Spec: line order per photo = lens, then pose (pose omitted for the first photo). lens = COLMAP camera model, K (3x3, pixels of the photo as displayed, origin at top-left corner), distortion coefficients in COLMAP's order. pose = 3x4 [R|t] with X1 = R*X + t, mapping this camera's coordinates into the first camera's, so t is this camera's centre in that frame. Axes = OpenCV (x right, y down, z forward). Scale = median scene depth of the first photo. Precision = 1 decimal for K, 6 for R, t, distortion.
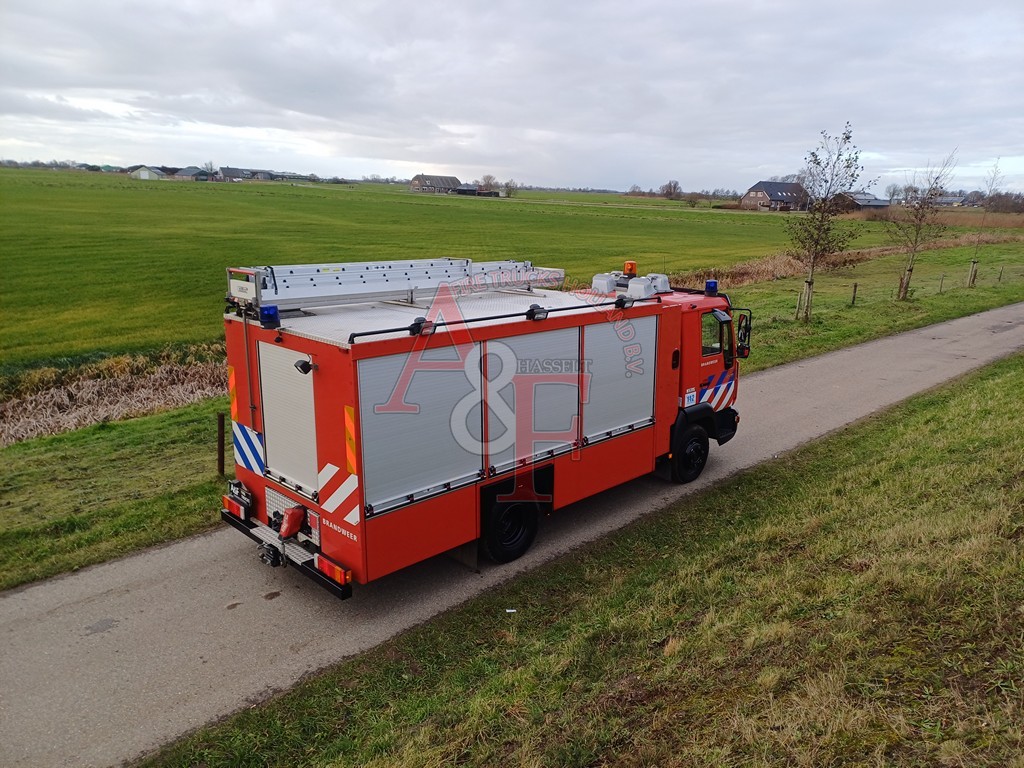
lens RADIAL K [[755.3, 0, 521.8], [0, 755.3, 388.7], [0, 0, 1]] dist [0.058697, -0.037562]
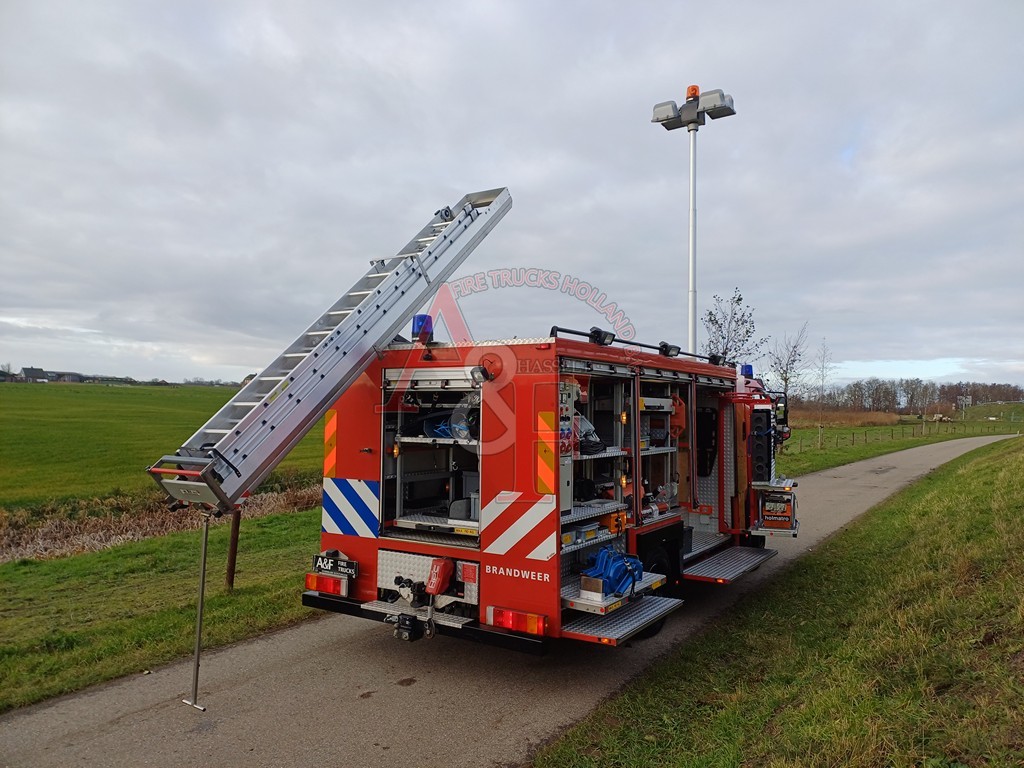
lens RADIAL K [[755.3, 0, 522.2], [0, 755.3, 388.3], [0, 0, 1]] dist [0.058697, -0.037562]
pose [[0.976130, 0.000400, 0.217187, -0.357011], [0.055902, 0.965843, -0.253028, 0.172987], [-0.209870, 0.259129, 0.942766, 0.152089]]
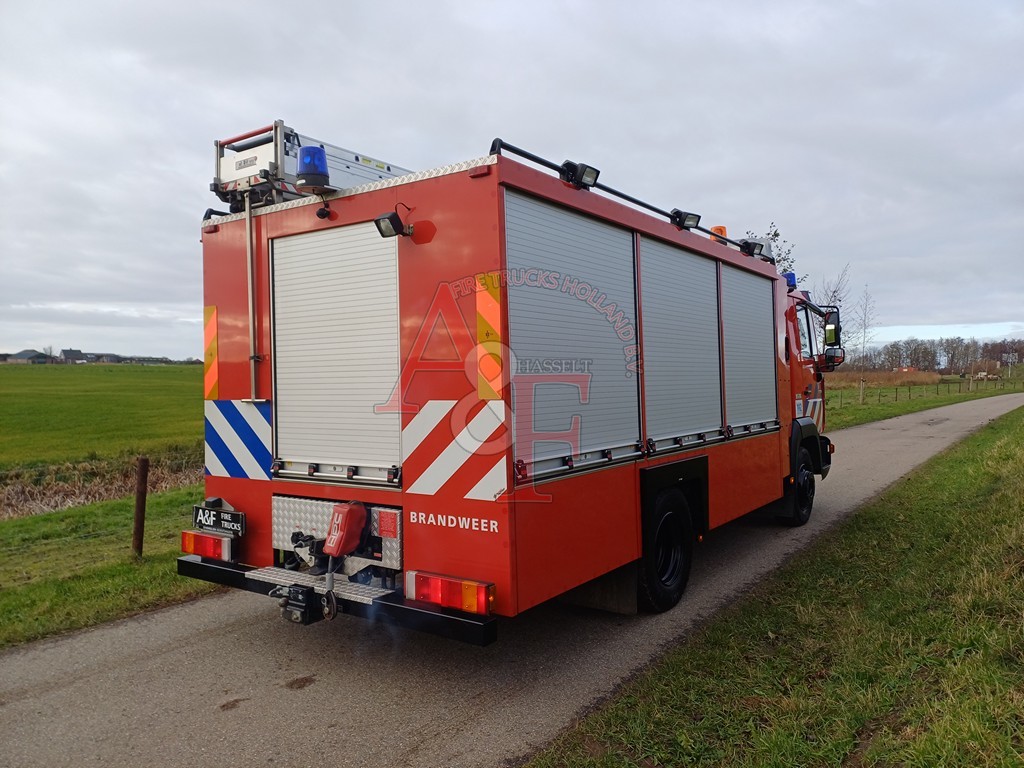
lens RADIAL K [[755.3, 0, 513.6], [0, 755.3, 386.1], [0, 0, 1]] dist [0.058697, -0.037562]
pose [[0.985114, -0.030552, 0.169168, -0.247355], [0.068225, 0.972745, -0.221613, 0.185224], [-0.157787, 0.229855, 0.960349, 0.388769]]
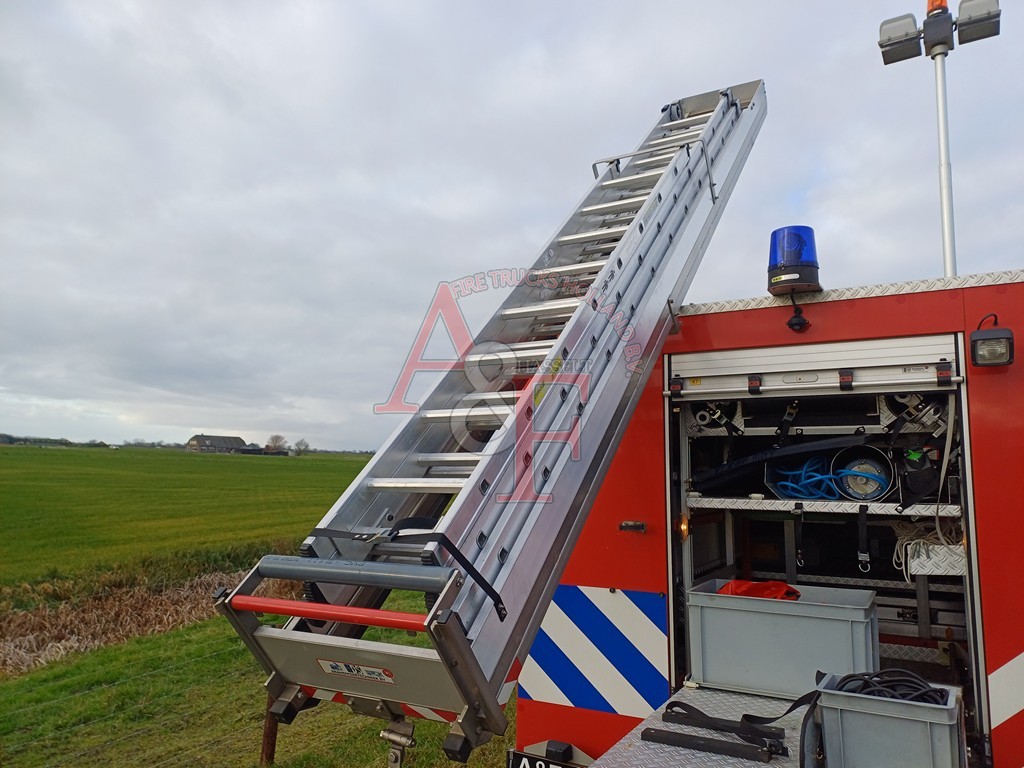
lens RADIAL K [[755.3, 0, 530.1], [0, 755.3, 391.7], [0, 0, 1]] dist [0.058697, -0.037562]
pose [[0.958477, 0.019793, 0.284482, -0.504892], [0.075537, 0.944333, -0.320203, 0.077685], [-0.274984, 0.328396, 0.903626, 0.611987]]
